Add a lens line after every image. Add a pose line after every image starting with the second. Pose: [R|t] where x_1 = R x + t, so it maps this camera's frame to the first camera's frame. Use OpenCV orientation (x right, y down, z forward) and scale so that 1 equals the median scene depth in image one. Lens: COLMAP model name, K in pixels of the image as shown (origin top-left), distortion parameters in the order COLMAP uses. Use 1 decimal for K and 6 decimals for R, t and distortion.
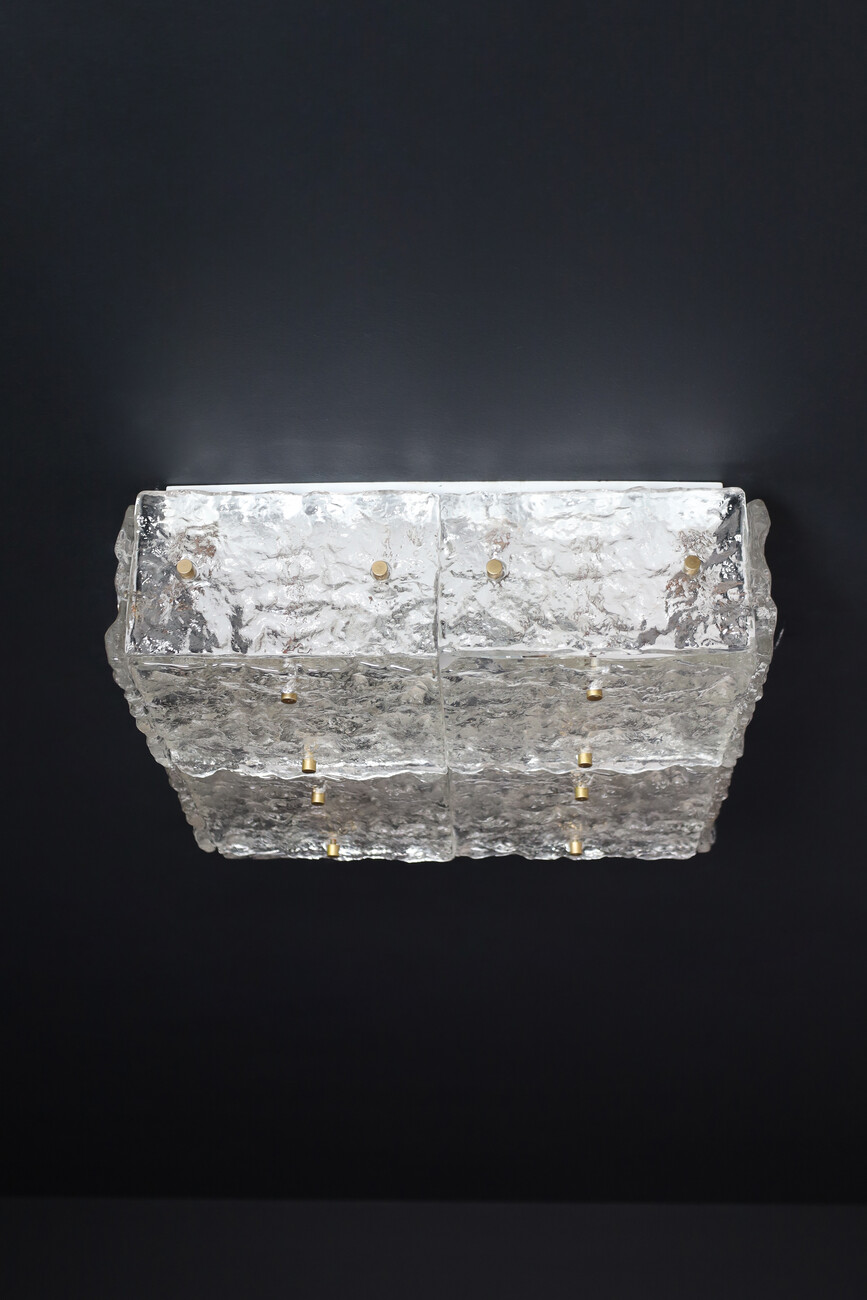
lens RADIAL K [[1533.6, 0, 405.1], [0, 1533.6, 658.4], [0, 0, 1]] dist [0.165453, 0.000000]
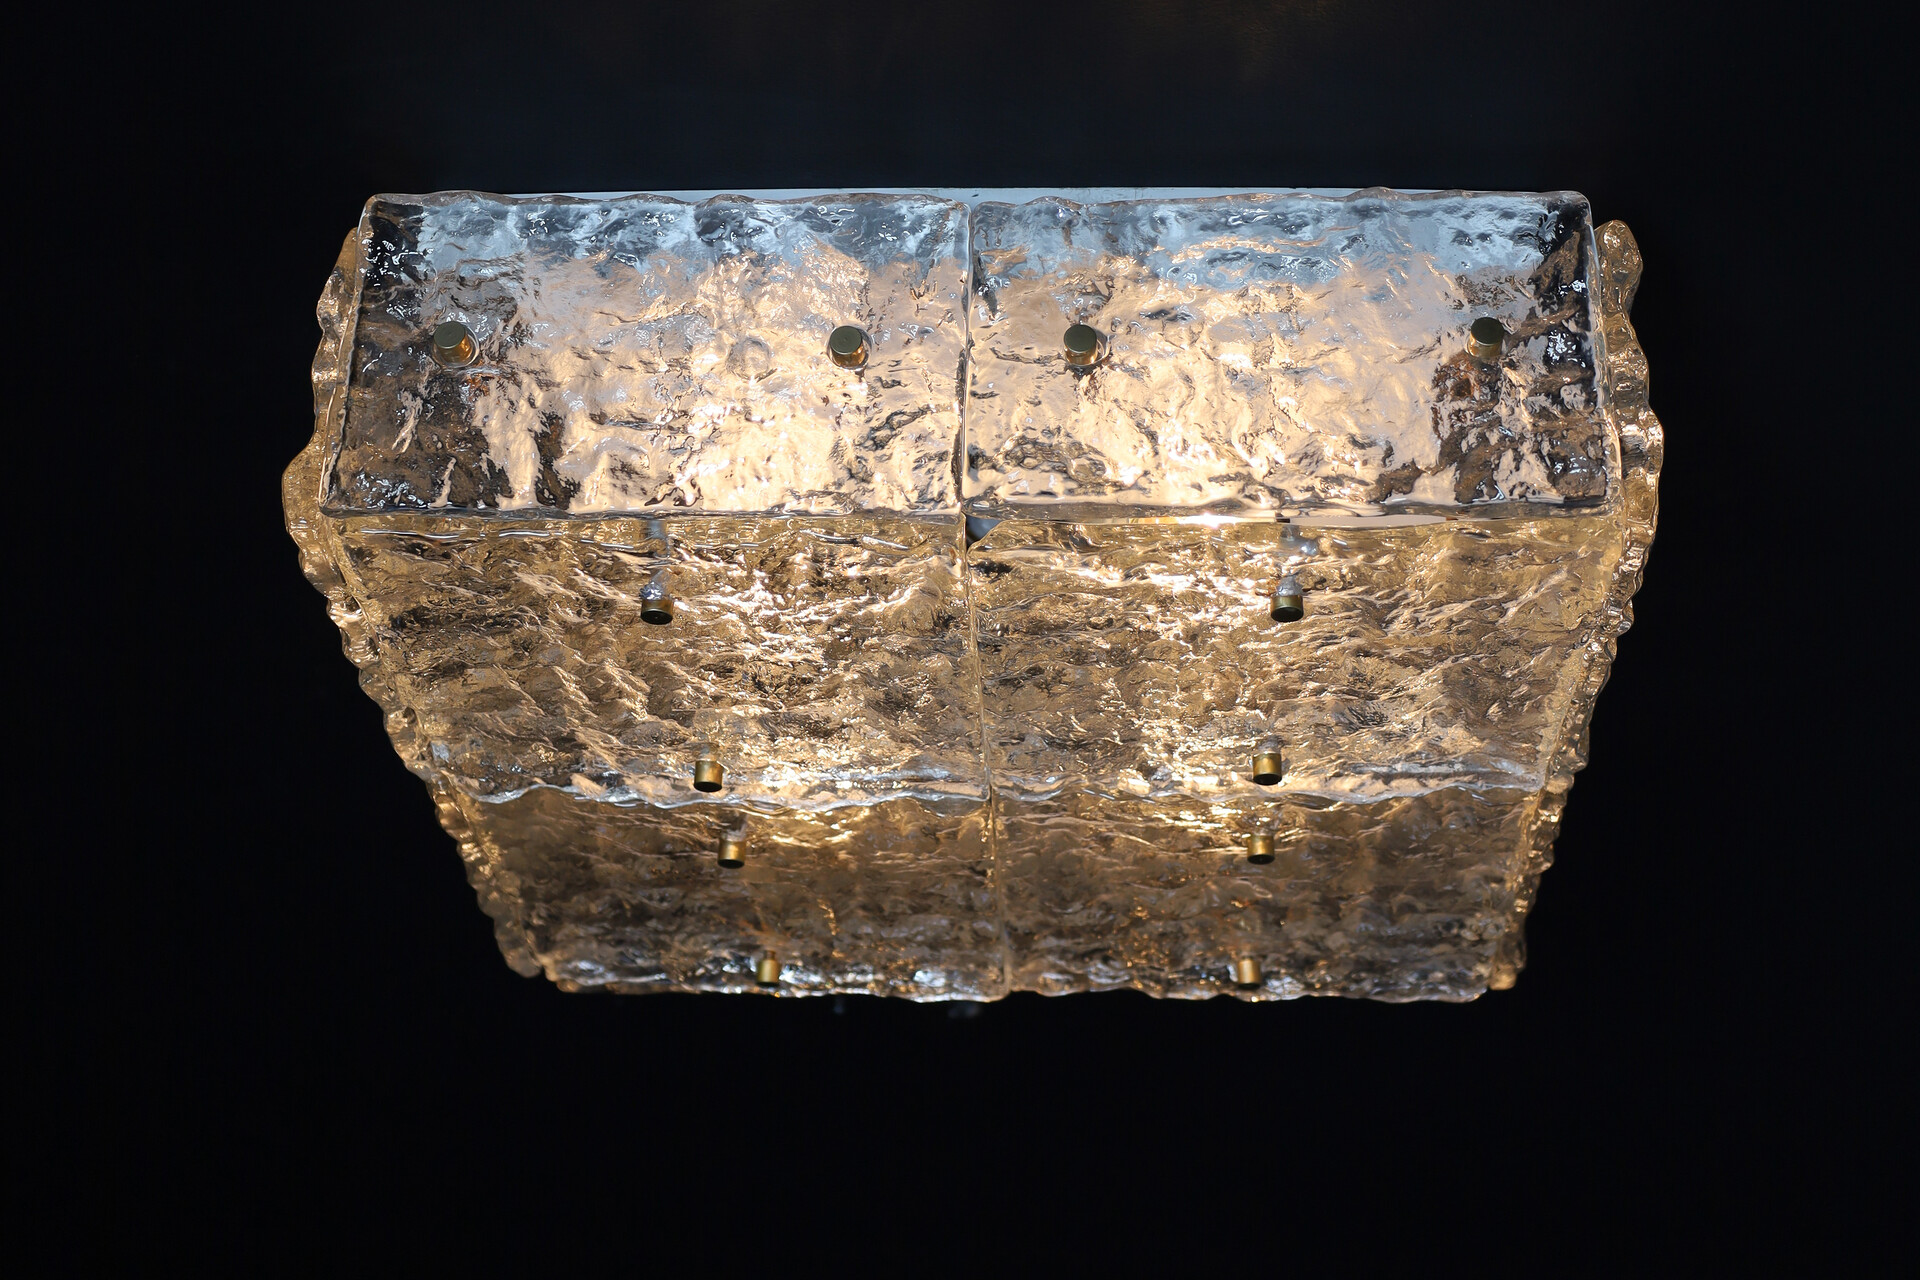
lens RADIAL K [[2003.2, 0, 986.4], [0, 2003.2, 612.6], [0, 0, 1]] dist [0.095081, 0.000000]
pose [[0.999796, 0.011926, -0.016318, 0.038746], [-0.014237, 0.988616, -0.149787, 0.119511], [0.014345, 0.149989, 0.988584, 0.371509]]
